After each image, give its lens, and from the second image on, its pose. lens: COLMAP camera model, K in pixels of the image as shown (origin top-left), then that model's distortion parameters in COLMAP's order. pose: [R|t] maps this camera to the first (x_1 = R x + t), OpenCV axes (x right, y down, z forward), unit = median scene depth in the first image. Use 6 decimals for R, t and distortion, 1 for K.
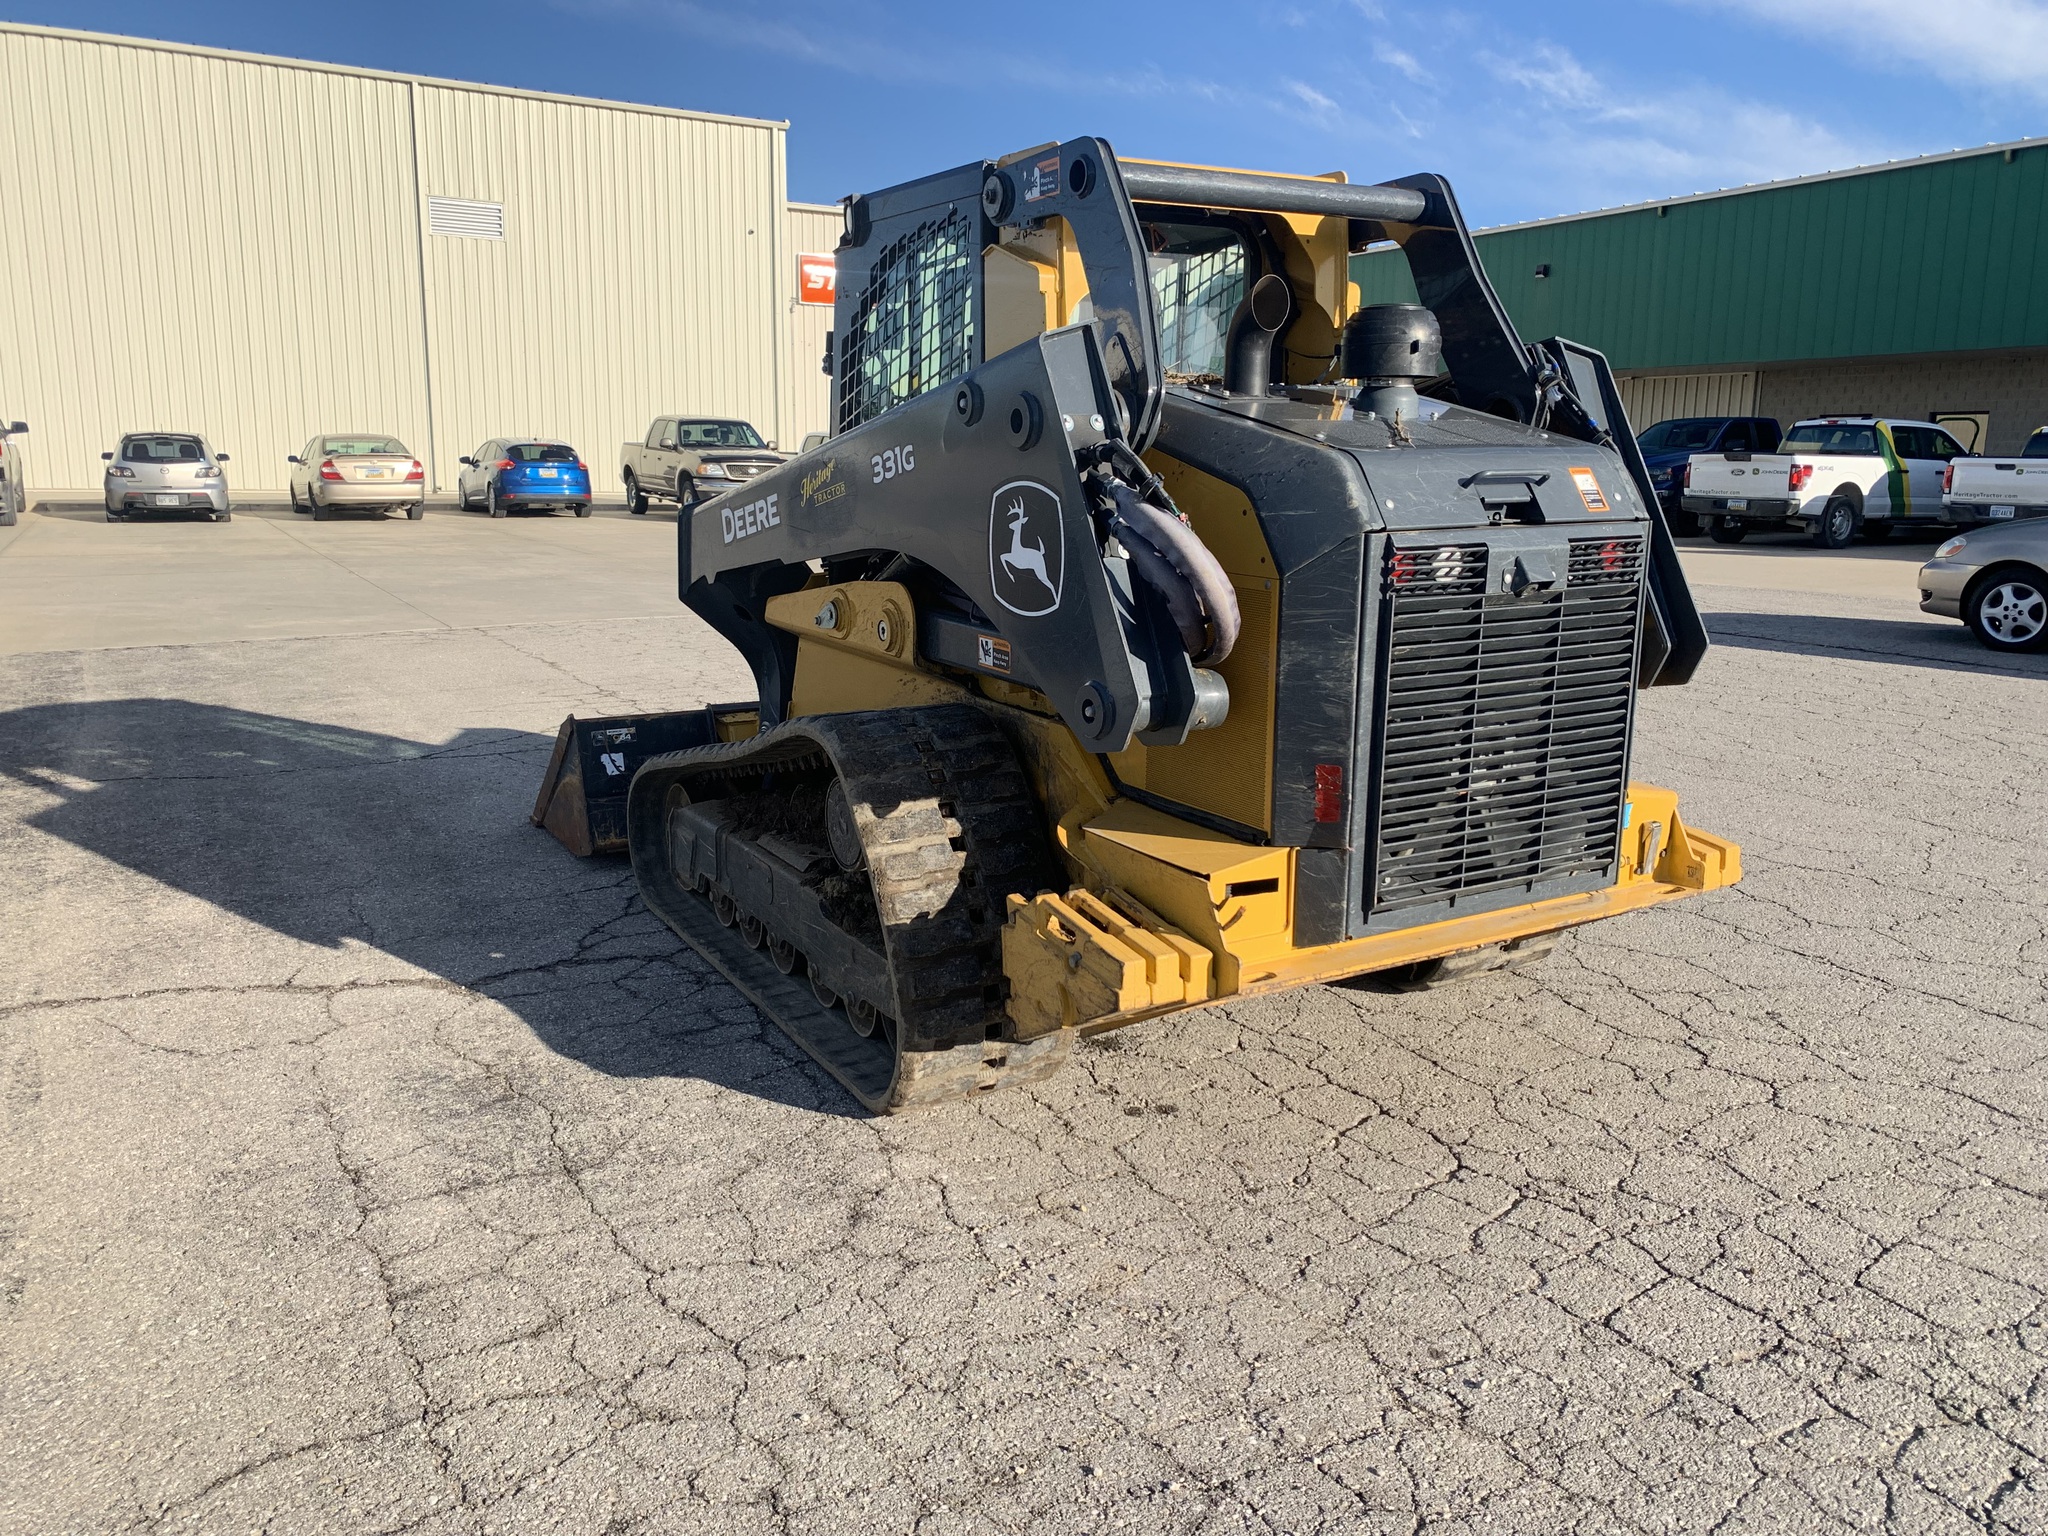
lens RADIAL K [[1565.4, 0, 1003.6], [0, 1565.4, 765.2], [0, 0, 1]] dist [0.003119, 0.010573]
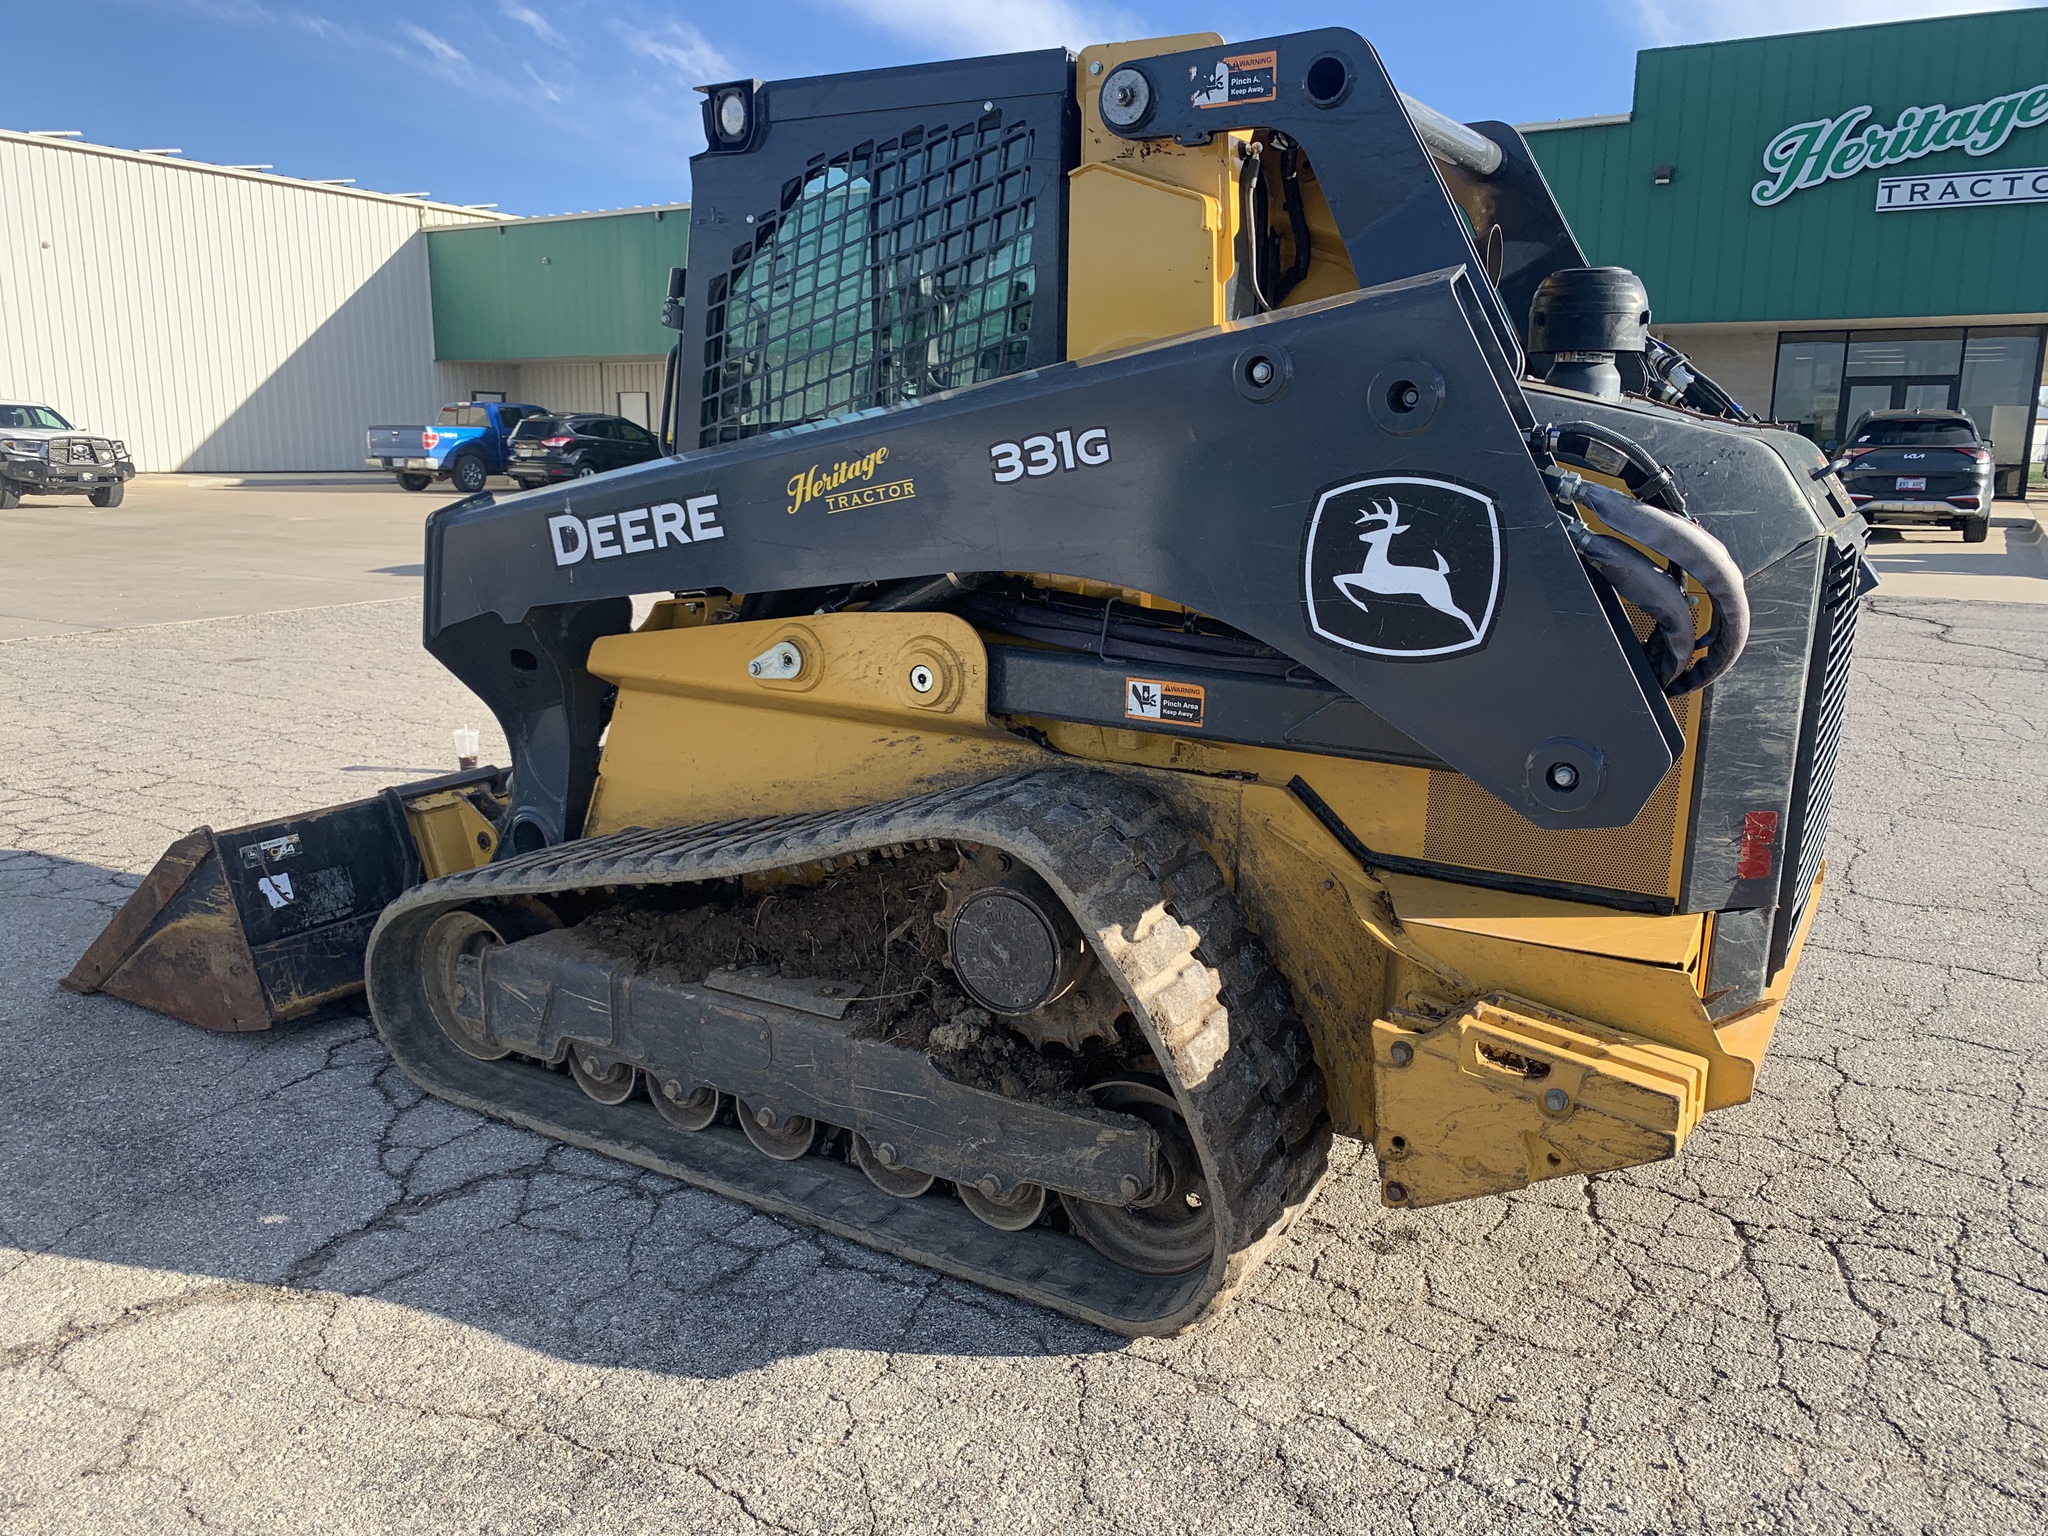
lens RADIAL K [[1566.7, 0, 1006.7], [0, 1566.7, 802.7], [0, 0, 1]] dist [0.065880, -0.097232]
pose [[0.872707, -0.110290, 0.475625, -0.375687], [0.093770, 0.993879, 0.058411, -0.063095], [-0.479156, -0.006376, 0.877707, 0.306134]]
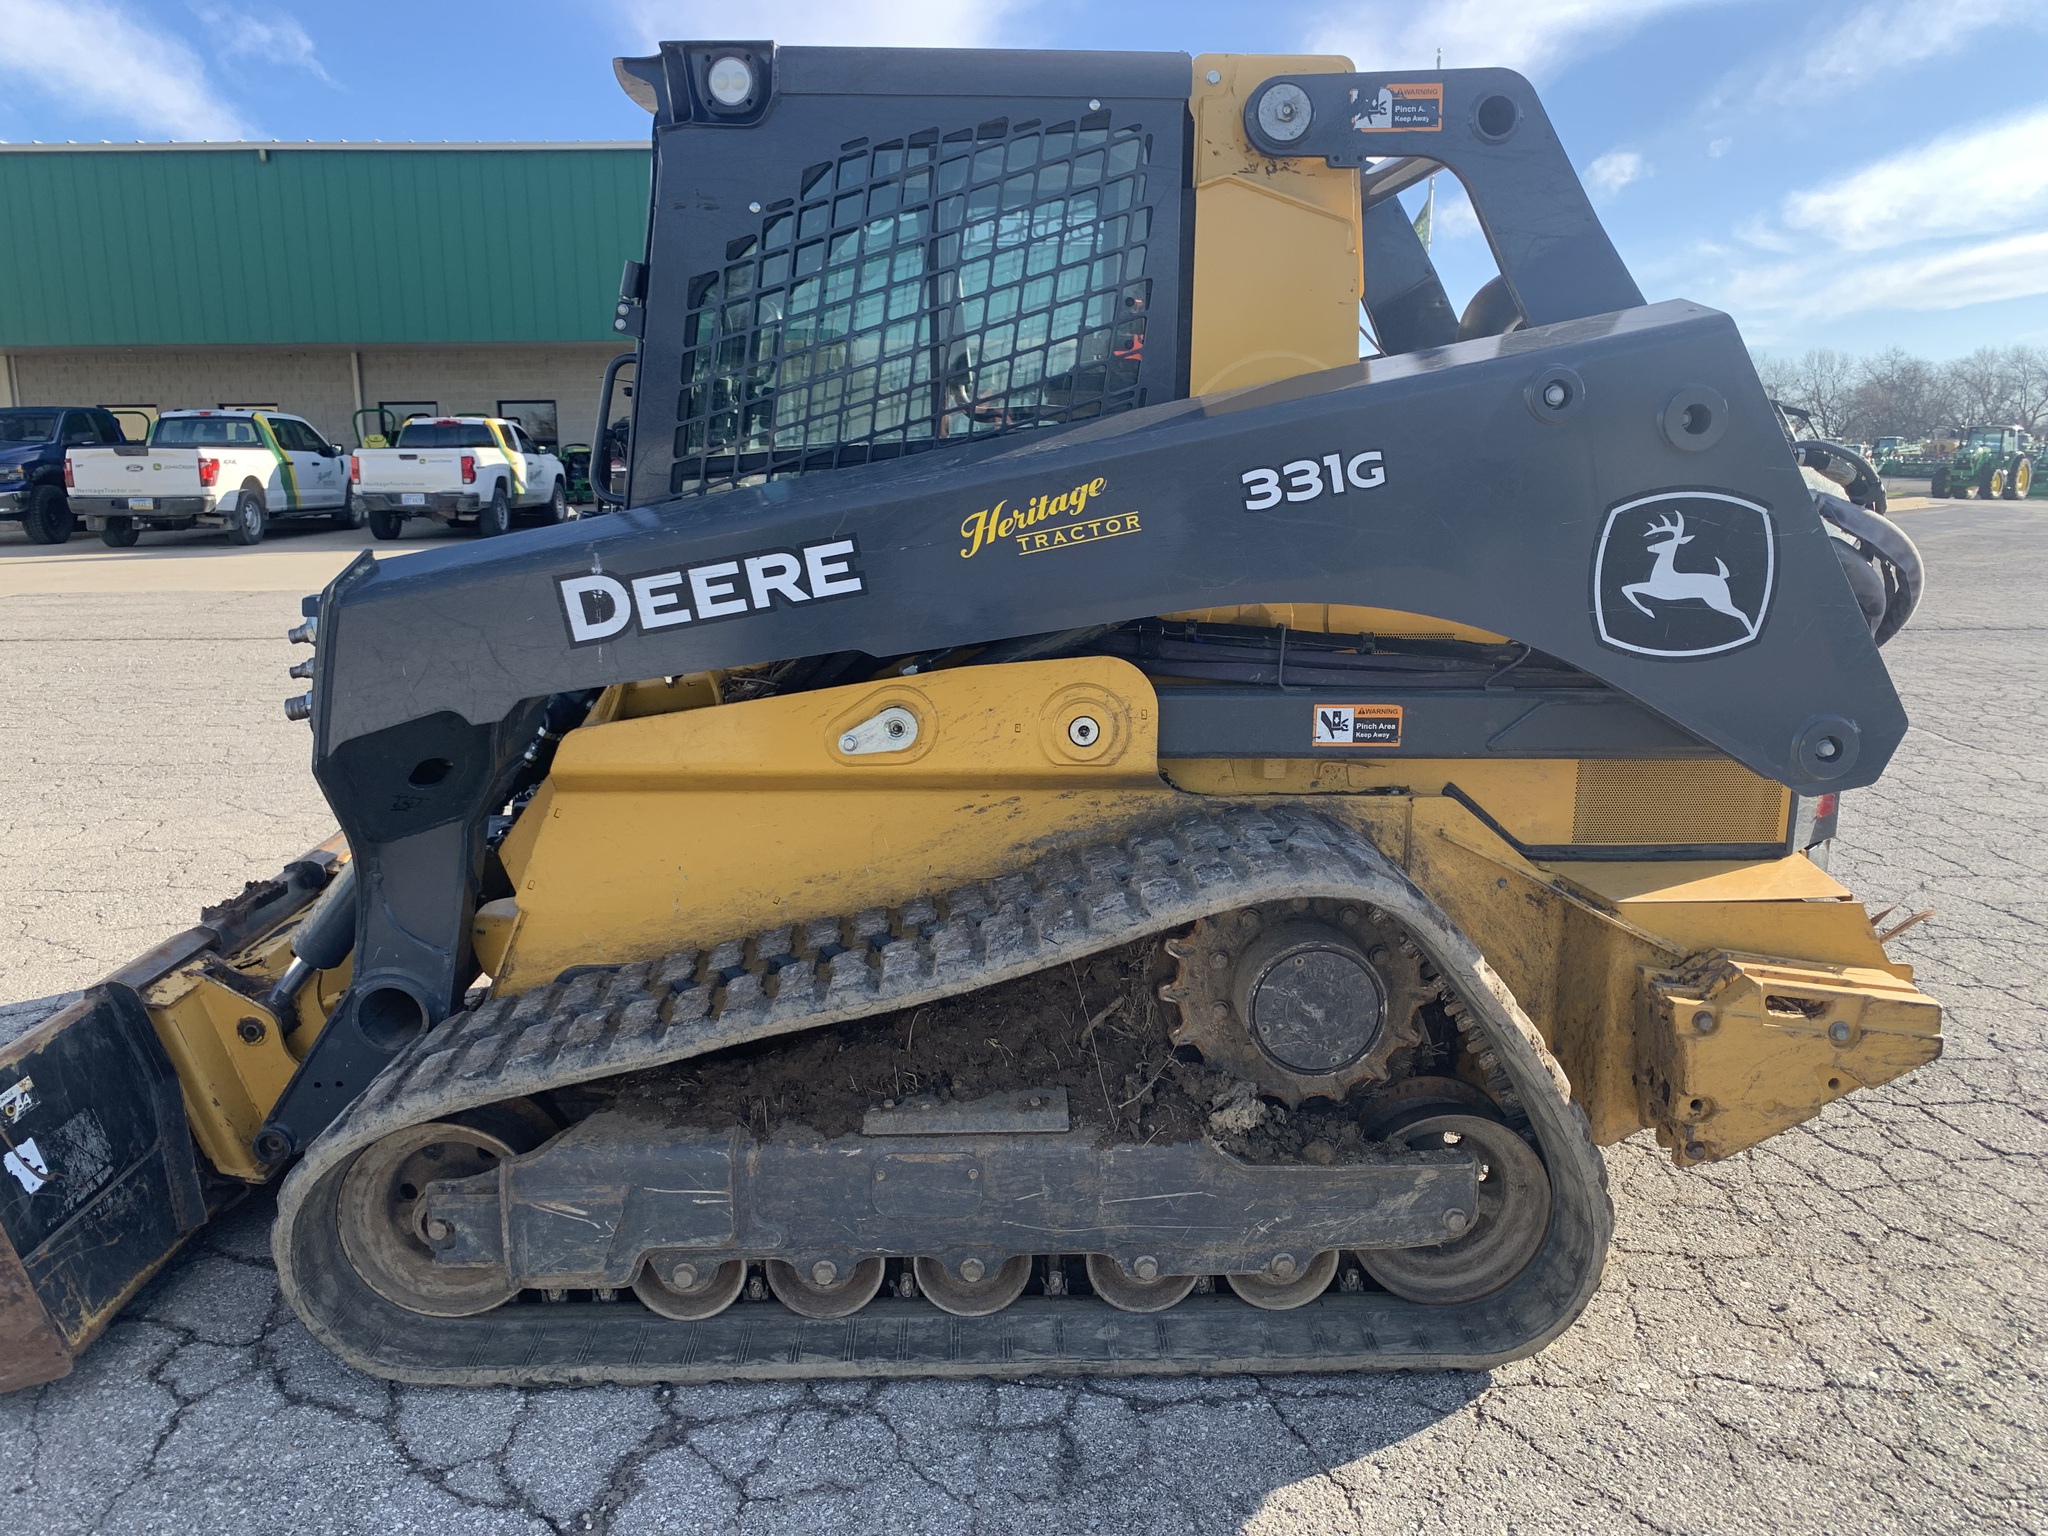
lens RADIAL K [[1570.3, 0, 1041.1], [0, 1570.3, 764.2], [0, 0, 1]] dist [0.009652, 0.000712]
pose [[0.460994, -0.190863, 0.866635, -0.619707], [0.187457, 0.975503, 0.115124, -0.142722], [-0.867378, 0.109385, 0.485479, 0.649943]]
